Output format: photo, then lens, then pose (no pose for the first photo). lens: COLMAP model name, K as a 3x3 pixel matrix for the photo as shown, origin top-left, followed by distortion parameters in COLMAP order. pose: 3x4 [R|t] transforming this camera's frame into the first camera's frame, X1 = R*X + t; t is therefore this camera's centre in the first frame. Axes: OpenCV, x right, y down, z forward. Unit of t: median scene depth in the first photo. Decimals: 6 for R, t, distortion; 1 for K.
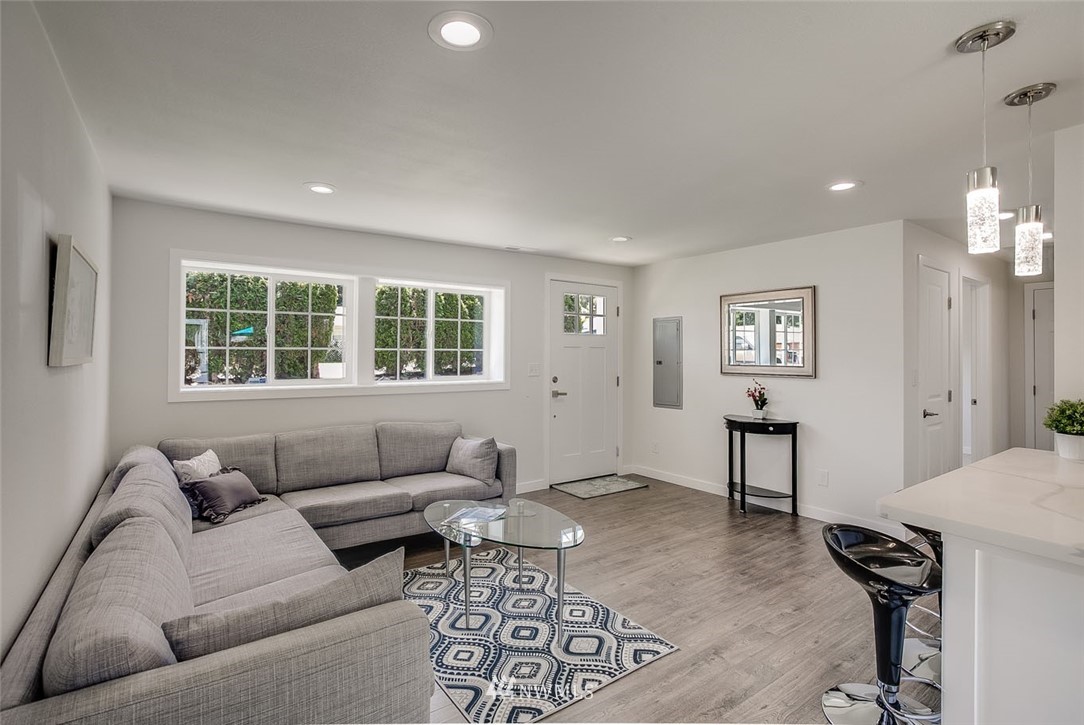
lens RADIAL K [[521.4, 0, 546.8], [0, 521.4, 351.2], [0, 0, 1]] dist [-0.052299, 0.022351]
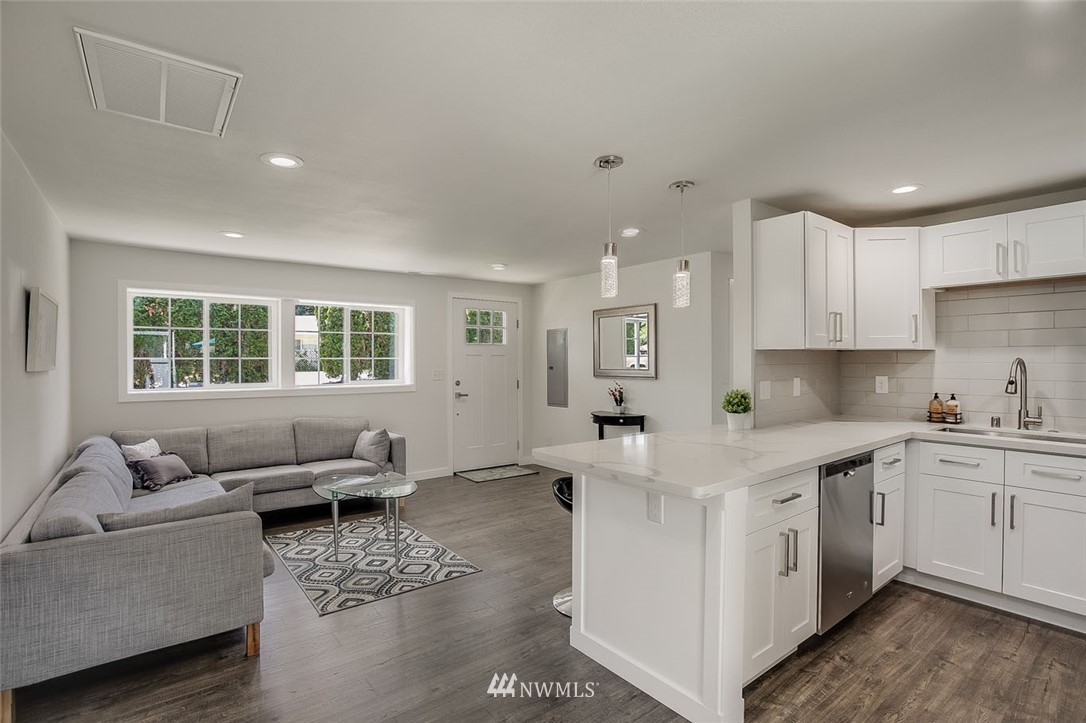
lens RADIAL K [[522.4, 0, 540.6], [0, 522.4, 365.5], [0, 0, 1]] dist [-0.052299, 0.022351]
pose [[0.999500, -0.007651, 0.030679, 0.284499], [0.007253, 0.999888, 0.013059, 0.001062], [-0.030776, -0.012830, 0.999444, -0.313590]]
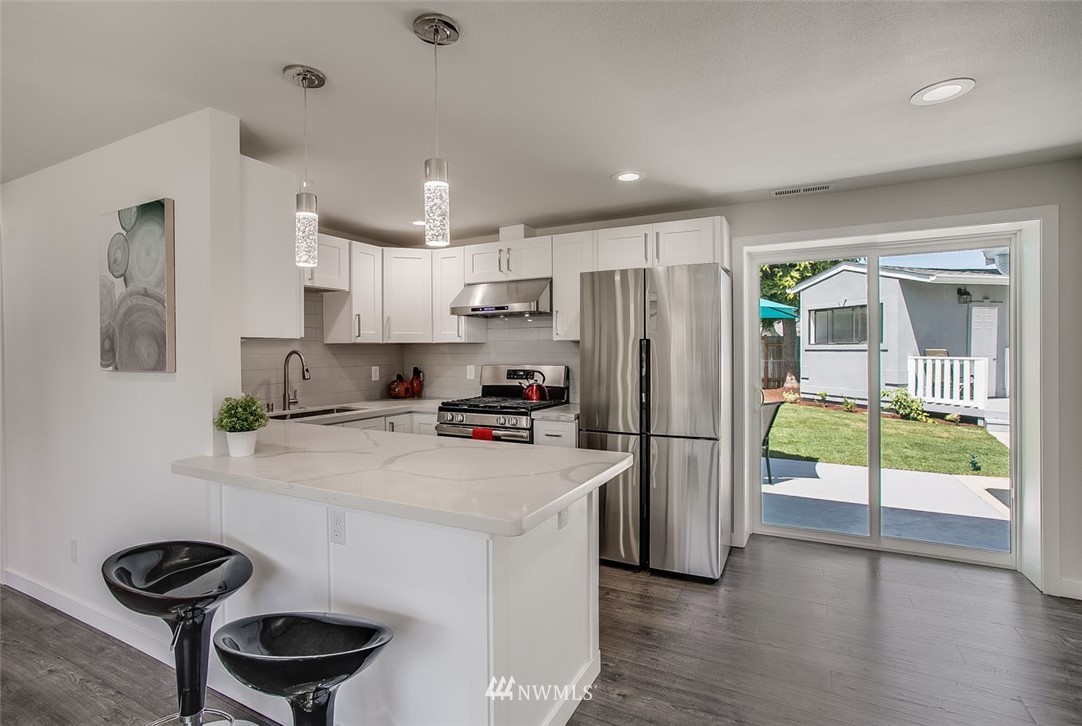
lens RADIAL K [[520.5, 0, 529.8], [0, 520.5, 355.4], [0, 0, 1]] dist [-0.052299, 0.022351]
pose [[-0.439451, -0.010318, 0.898207, -0.056611], [0.003742, 0.999904, 0.013317, 0.003779], [-0.898259, 0.009214, -0.439370, 0.614412]]
